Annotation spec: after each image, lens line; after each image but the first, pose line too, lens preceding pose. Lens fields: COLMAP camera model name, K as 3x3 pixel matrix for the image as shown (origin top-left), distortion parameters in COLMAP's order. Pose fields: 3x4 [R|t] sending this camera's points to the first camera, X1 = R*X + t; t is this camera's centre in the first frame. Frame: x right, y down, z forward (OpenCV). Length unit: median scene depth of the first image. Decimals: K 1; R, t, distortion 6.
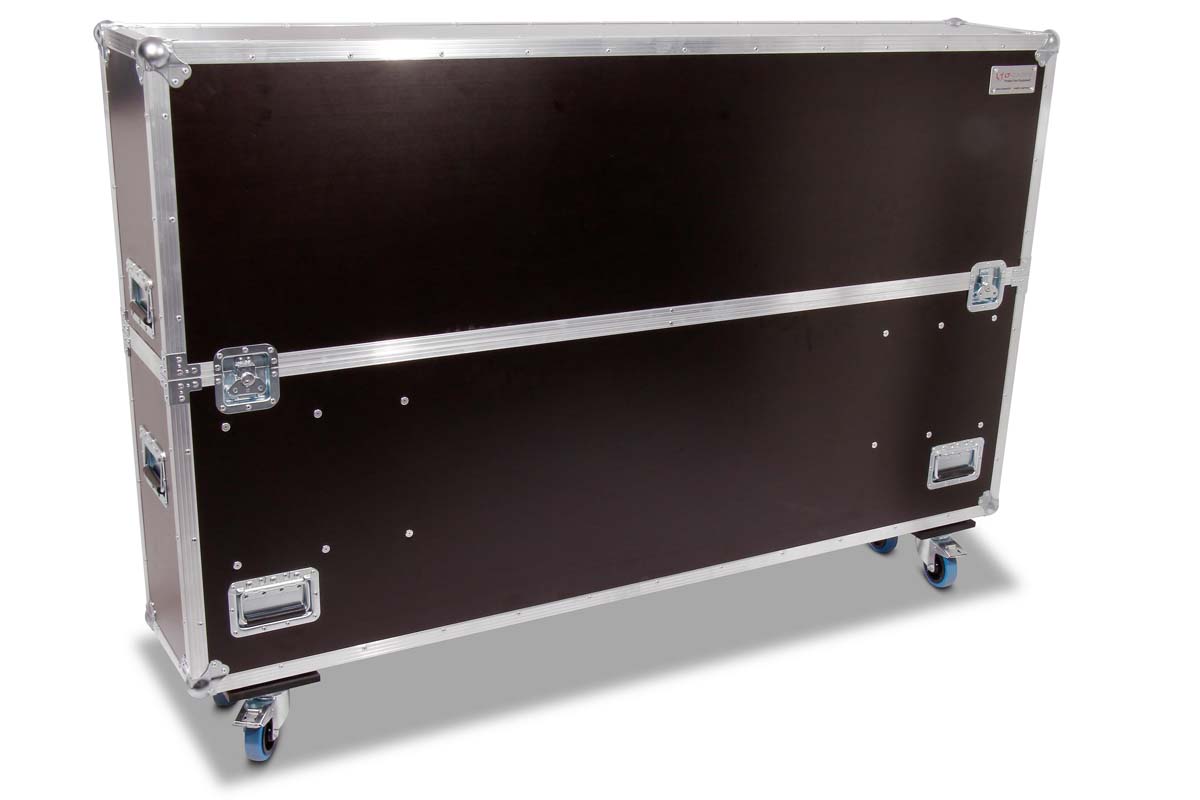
lens RADIAL K [[1152.0, 0, 576.1], [0, 1152.0, 396.6], [0, 0, 1]] dist [-0.019995, 0.000000]
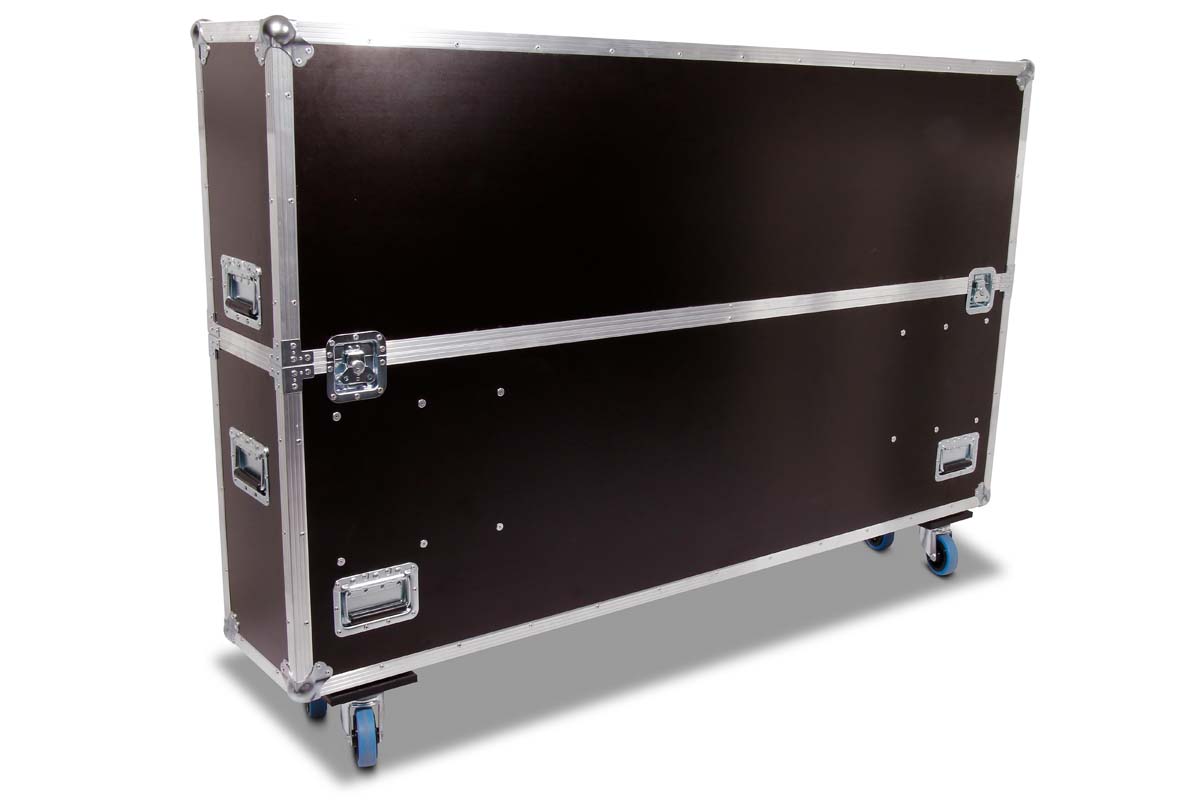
lens RADIAL K [[1371.9, 0, 601.4], [0, 1371.9, 400.7], [0, 0, 1]] dist [-0.059703, 0.000000]
pose [[0.966904, -0.005096, 0.255090, -0.338667], [0.014542, 0.999276, -0.035158, 0.050283], [-0.254726, 0.037704, 0.966278, -0.149457]]
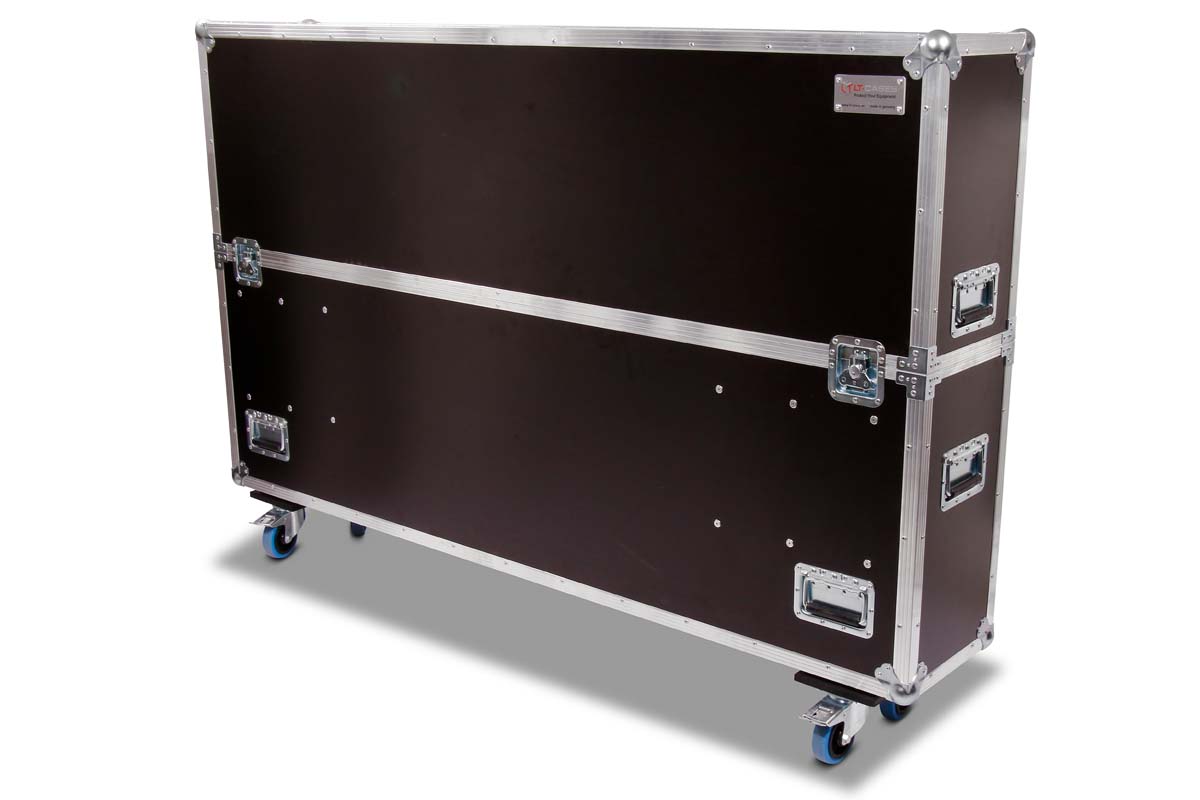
lens RADIAL K [[1327.8, 0, 679.7], [0, 1327.8, 394.2], [0, 0, 1]] dist [-0.001849, 0.000000]
pose [[0.482268, 0.247673, -0.840283, 1.166565], [-0.280690, 0.952318, 0.119597, -0.173870], [0.829838, 0.178181, 0.528792, 0.522051]]
